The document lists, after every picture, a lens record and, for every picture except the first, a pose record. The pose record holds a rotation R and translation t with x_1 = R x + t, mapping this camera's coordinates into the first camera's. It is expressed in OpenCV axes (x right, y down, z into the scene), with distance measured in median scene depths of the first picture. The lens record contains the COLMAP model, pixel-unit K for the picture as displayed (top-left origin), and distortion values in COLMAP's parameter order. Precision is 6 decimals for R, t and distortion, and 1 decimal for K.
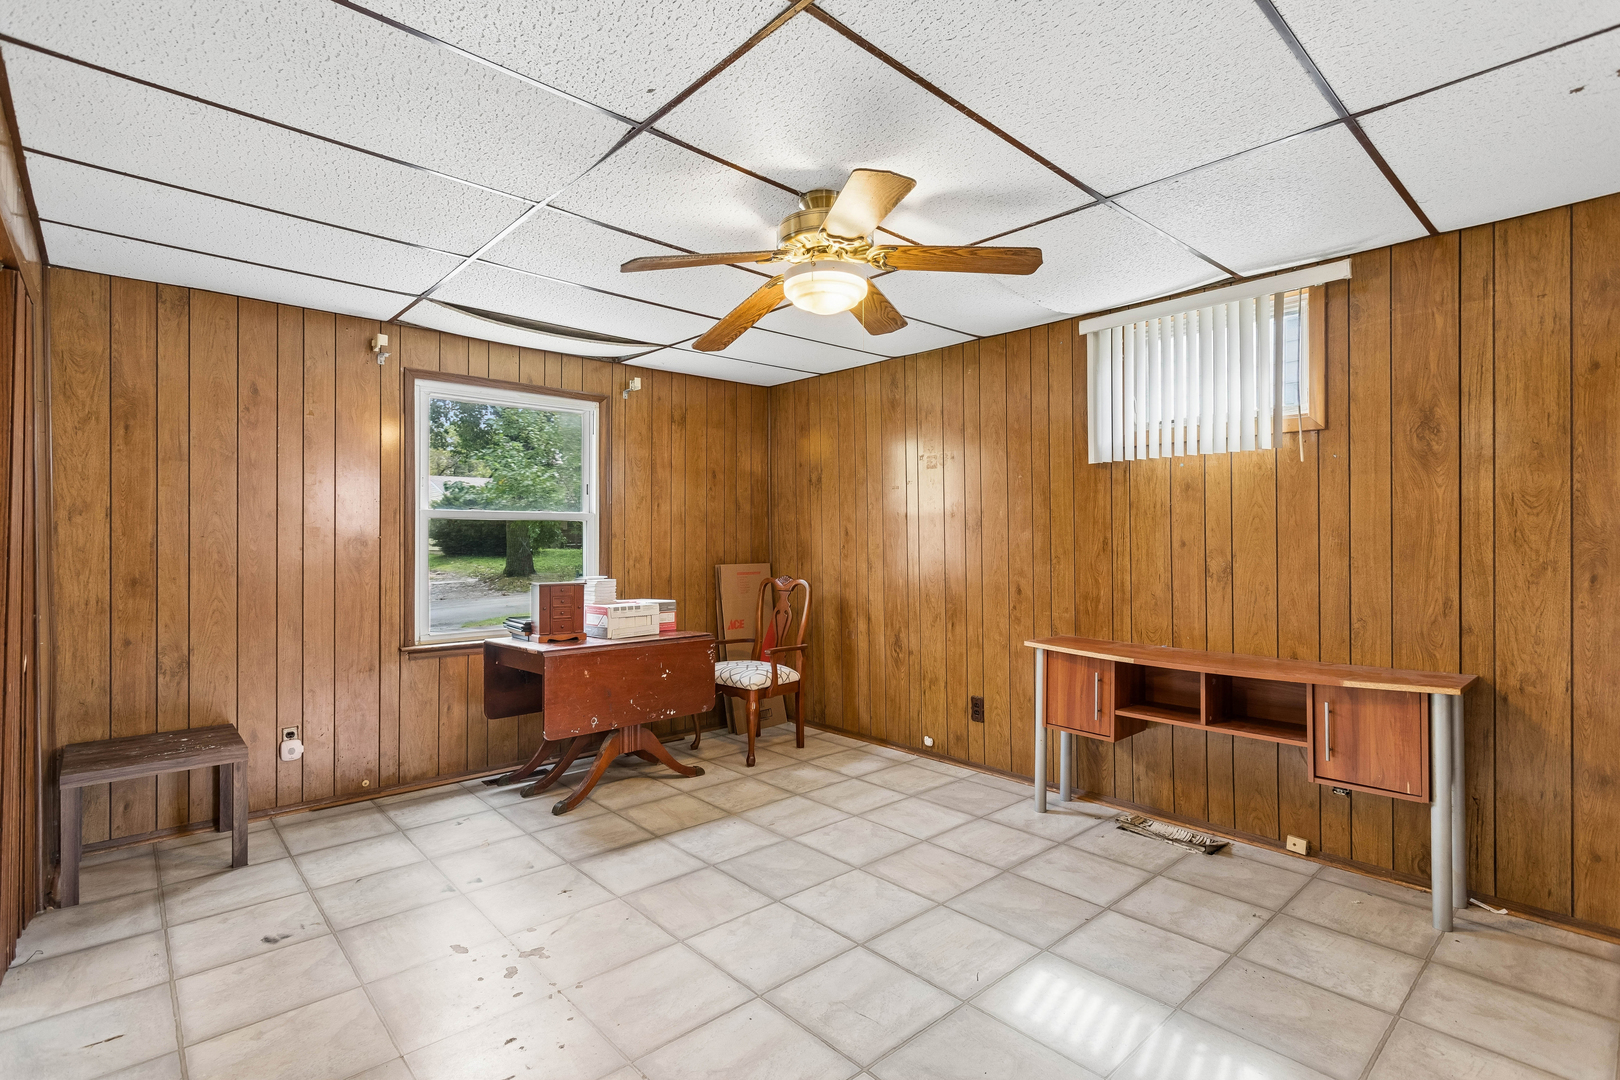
lens RADIAL K [[764.0, 0, 810.0], [0, 764.0, 540.0], [0, 0, 1]] dist [-0.001925, 0.000291]
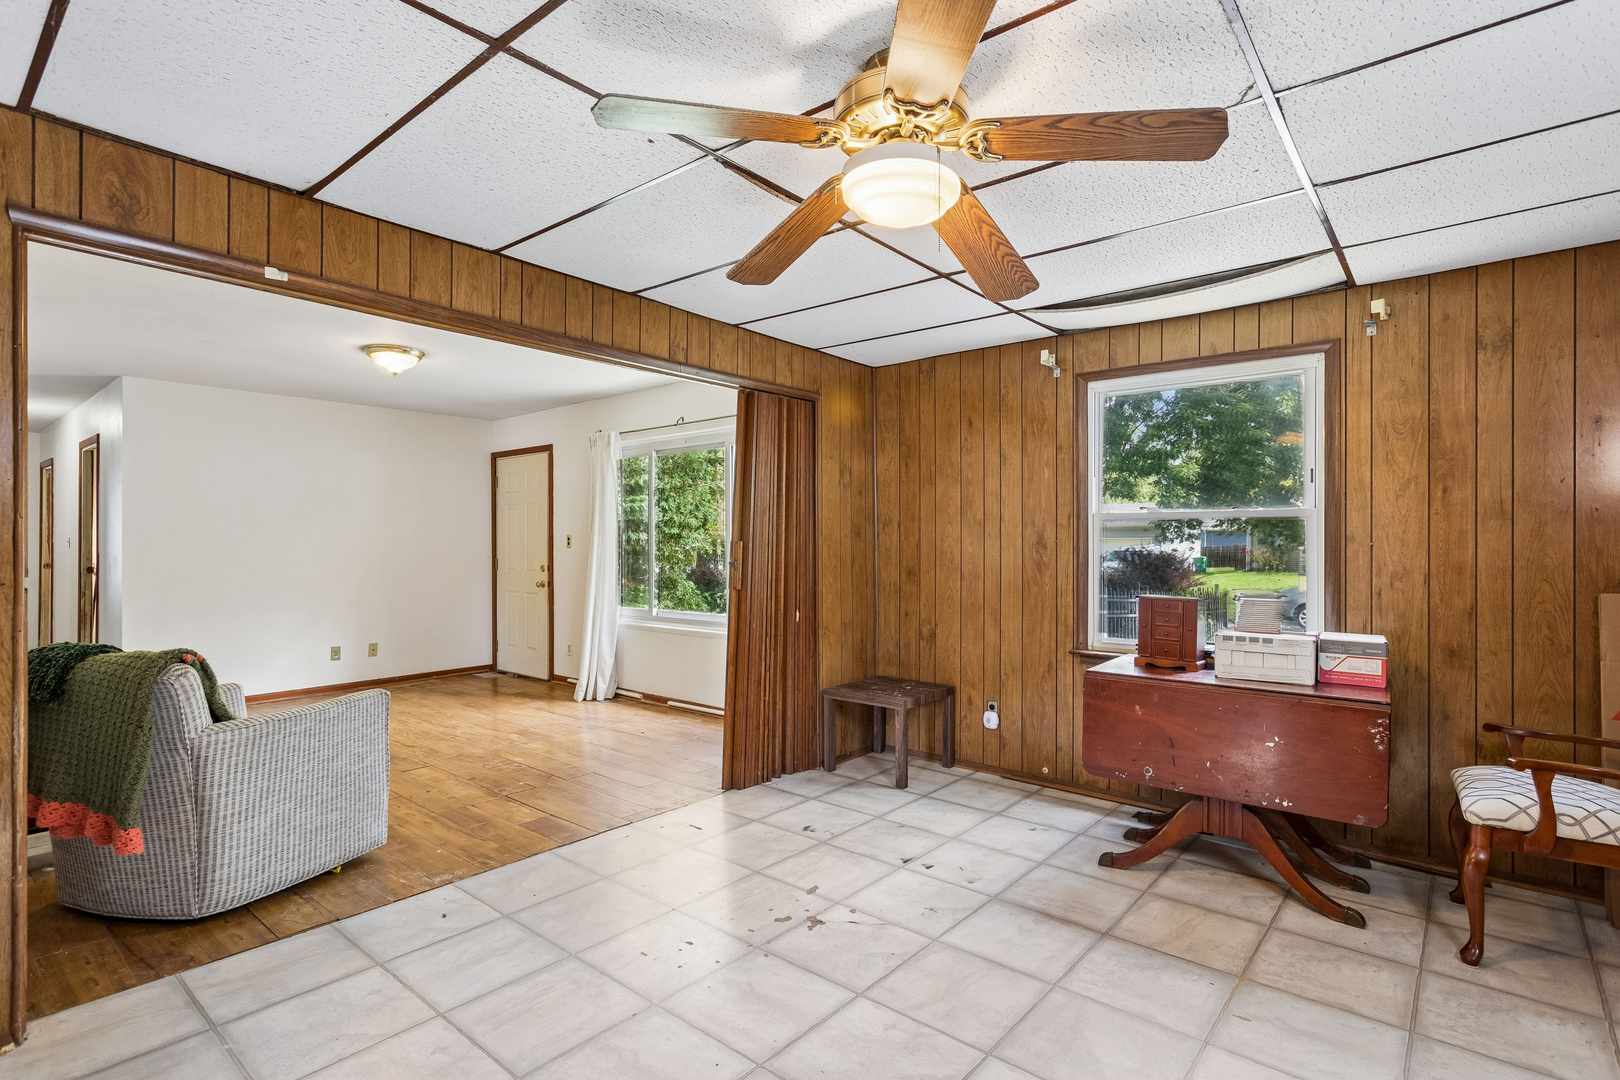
lens RADIAL K [[787.1, 0, 820.3], [0, 787.1, 540.4], [0, 0, 1]] dist [0.000545, 0.000462]
pose [[0.140687, -0.001537, -0.990053, 0.494630], [-0.004946, 0.999985, -0.002255, -0.000801], [0.990042, 0.005215, 0.140678, 0.556218]]
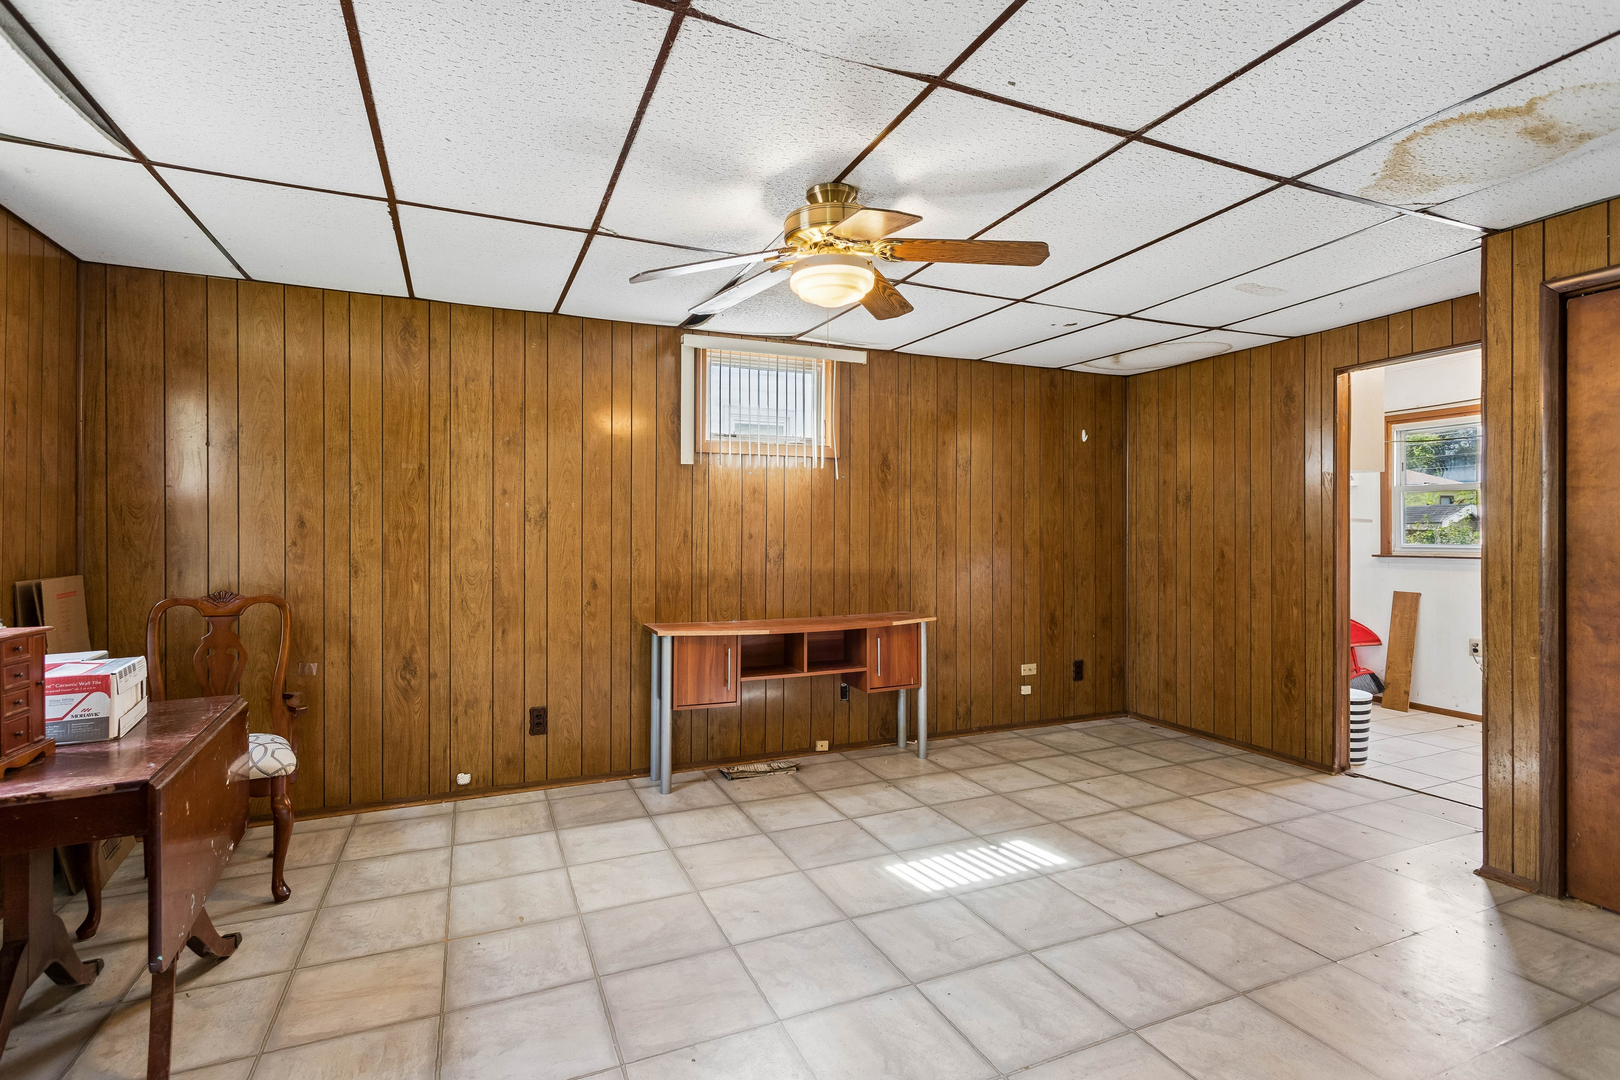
lens RADIAL K [[776.6, 0, 808.0], [0, 776.6, 529.1], [0, 0, 1]] dist [0.000436, 0.000627]
pose [[0.319843, 0.005106, 0.947457, -0.644416], [0.000585, 0.999984, -0.005586, 0.000330], [-0.947470, 0.002341, 0.319835, 0.475232]]
